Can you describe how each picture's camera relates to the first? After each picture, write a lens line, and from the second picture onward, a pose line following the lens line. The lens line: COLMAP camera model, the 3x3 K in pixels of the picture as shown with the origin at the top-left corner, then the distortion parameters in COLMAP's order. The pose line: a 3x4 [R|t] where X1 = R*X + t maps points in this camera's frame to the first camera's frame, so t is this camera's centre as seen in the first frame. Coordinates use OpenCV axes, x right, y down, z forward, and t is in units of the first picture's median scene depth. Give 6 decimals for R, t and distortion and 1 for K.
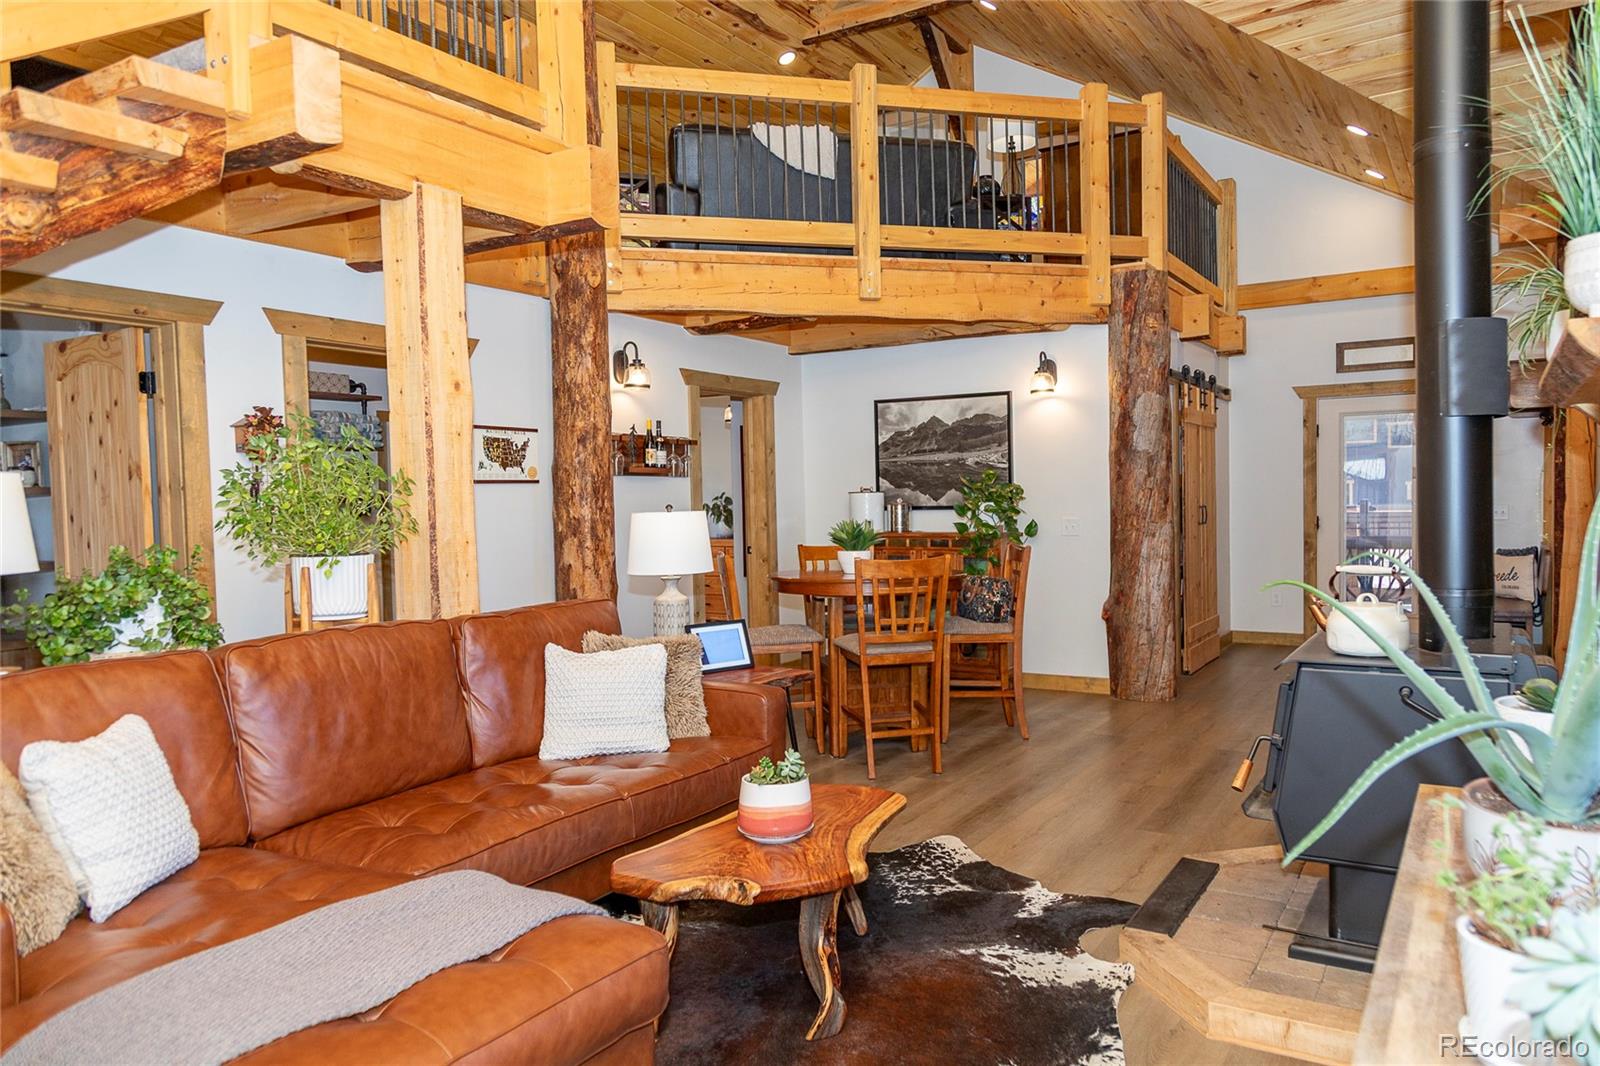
lens RADIAL K [[1101.9, 0, 835.4], [0, 1101.9, 544.3], [0, 0, 1]] dist [0.003621, 0.000649]
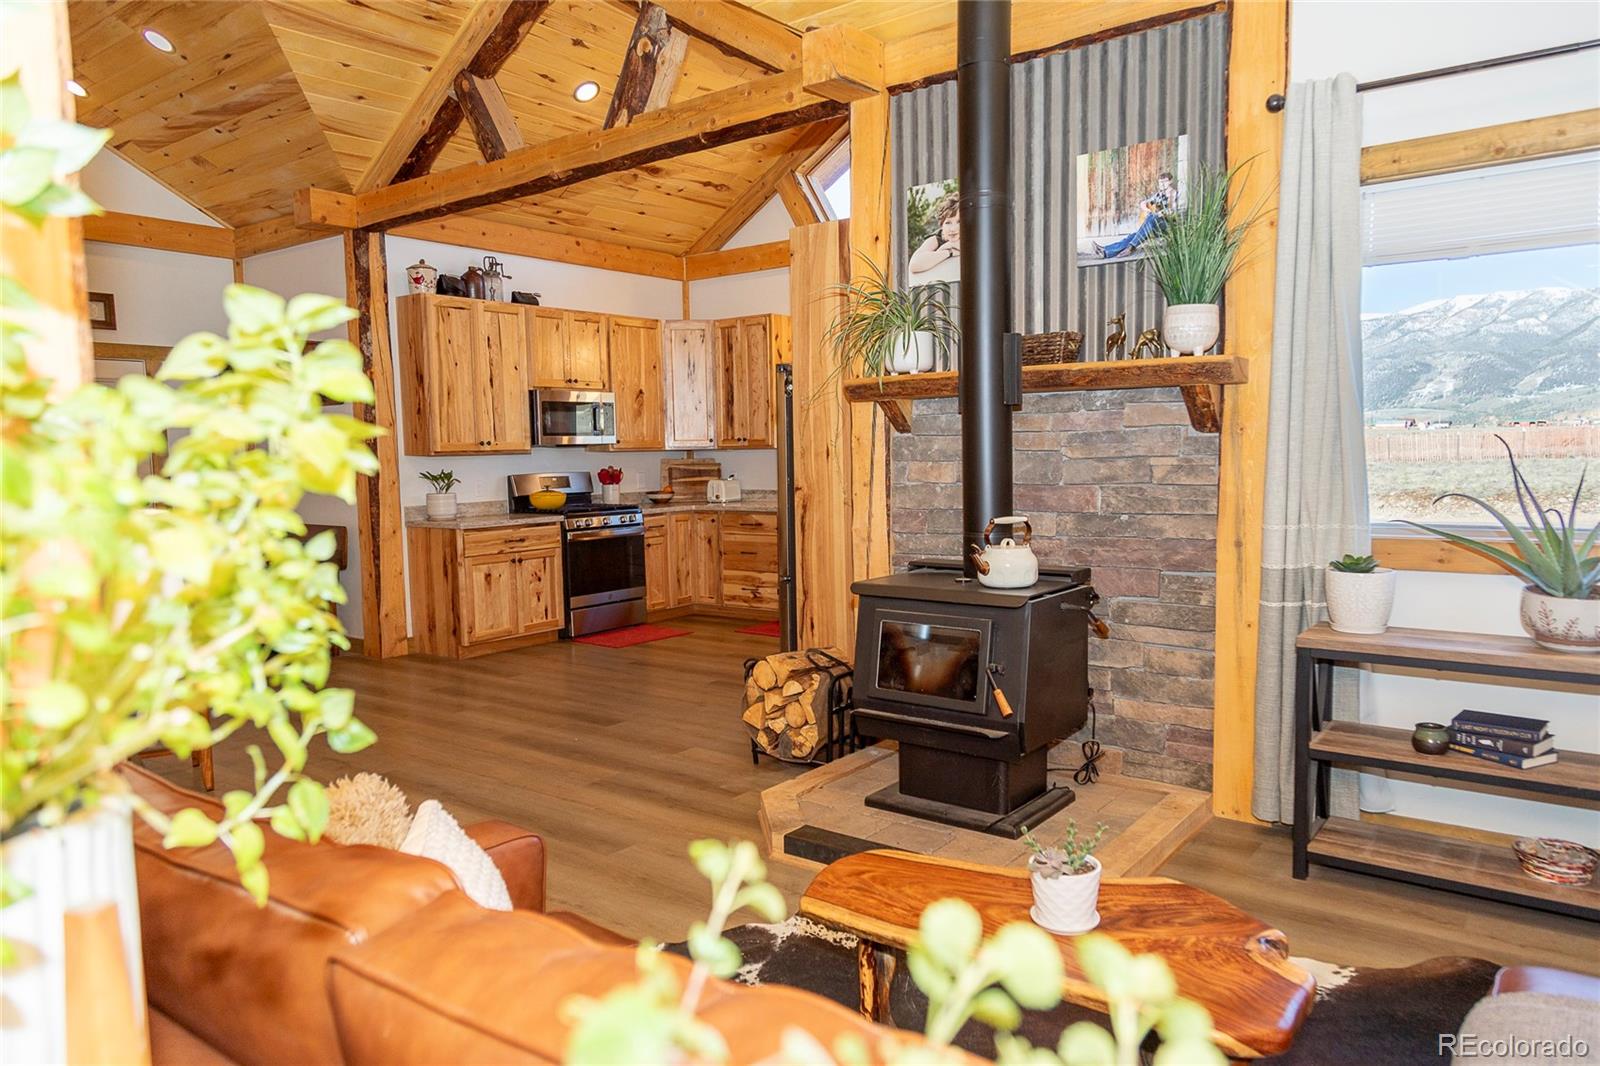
lens RADIAL K [[1066.8, 0, 813.0], [0, 1066.8, 536.4], [0, 0, 1]] dist [0.008235, 0.005065]
pose [[0.105875, -0.064896, 0.992260, -0.579978], [0.059855, 0.996475, 0.058785, -0.033374], [-0.992576, 0.053167, 0.109386, 0.814621]]
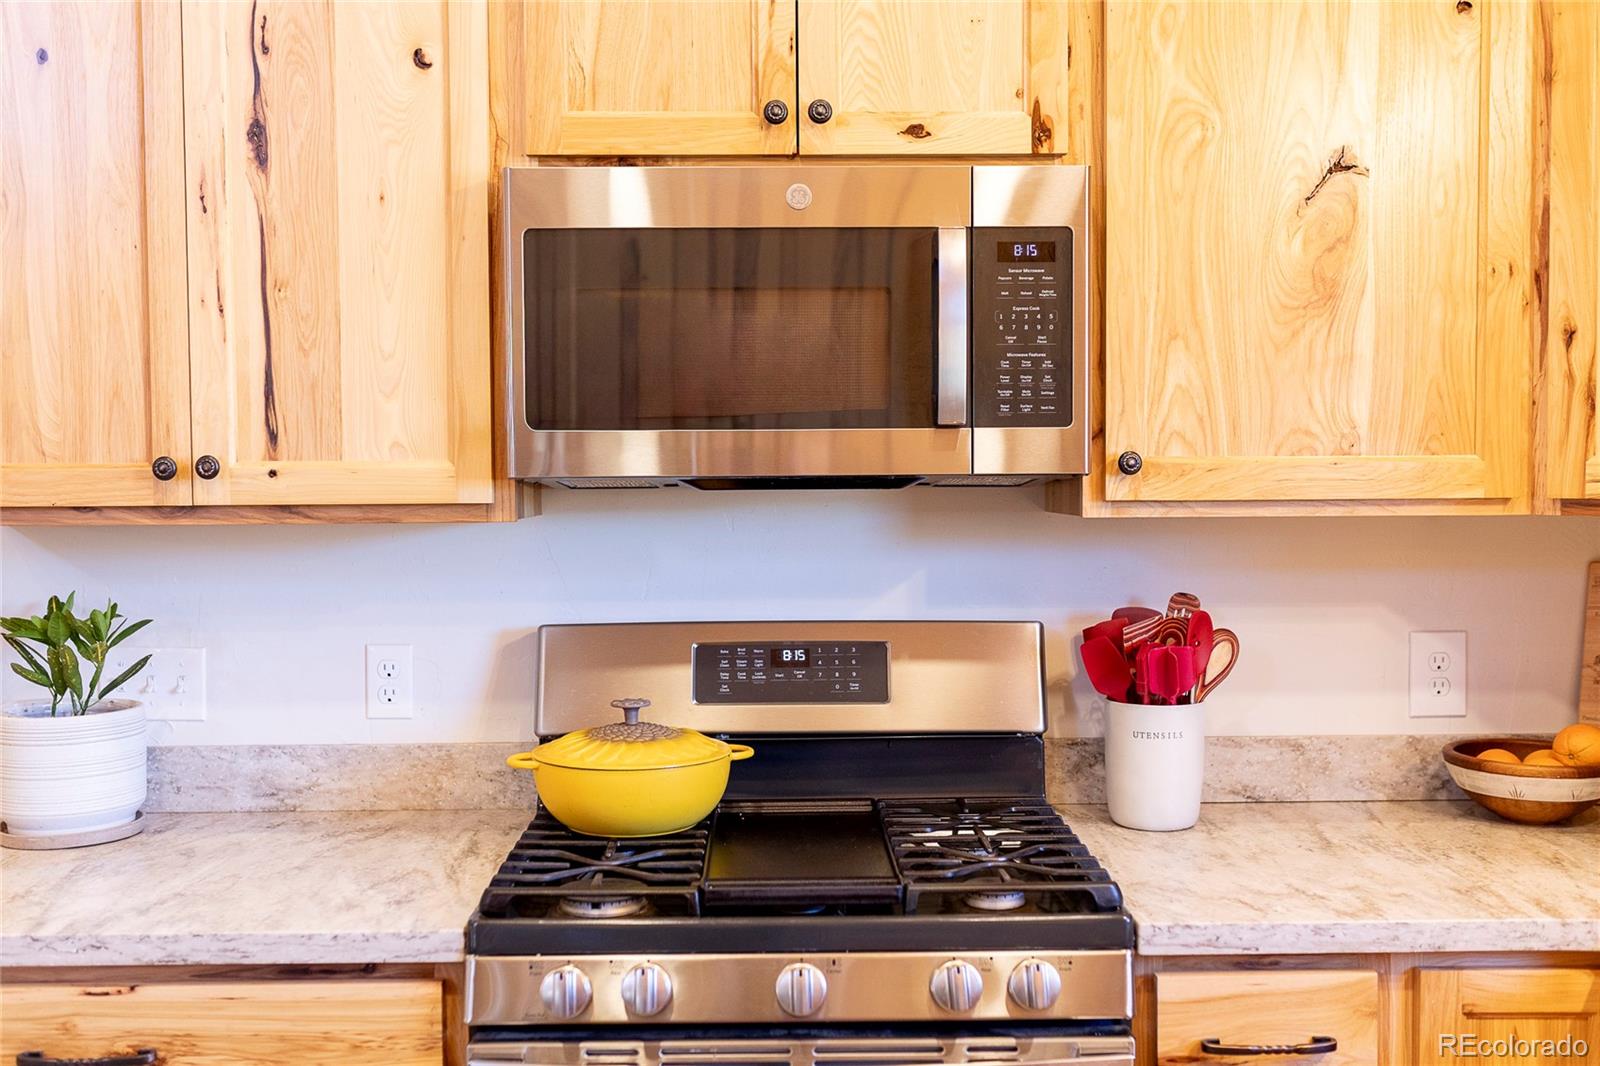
lens RADIAL K [[1572.5, 0, 800.0], [0, 1572.5, 533.0], [0, 0, 1]] dist [0.010866, 0.004283]
pose [[0.846328, -0.002723, 0.532655, 1.148167], [0.009793, 0.999897, -0.010448, -0.092538], [-0.532572, 0.014059, 0.846268, 1.038604]]
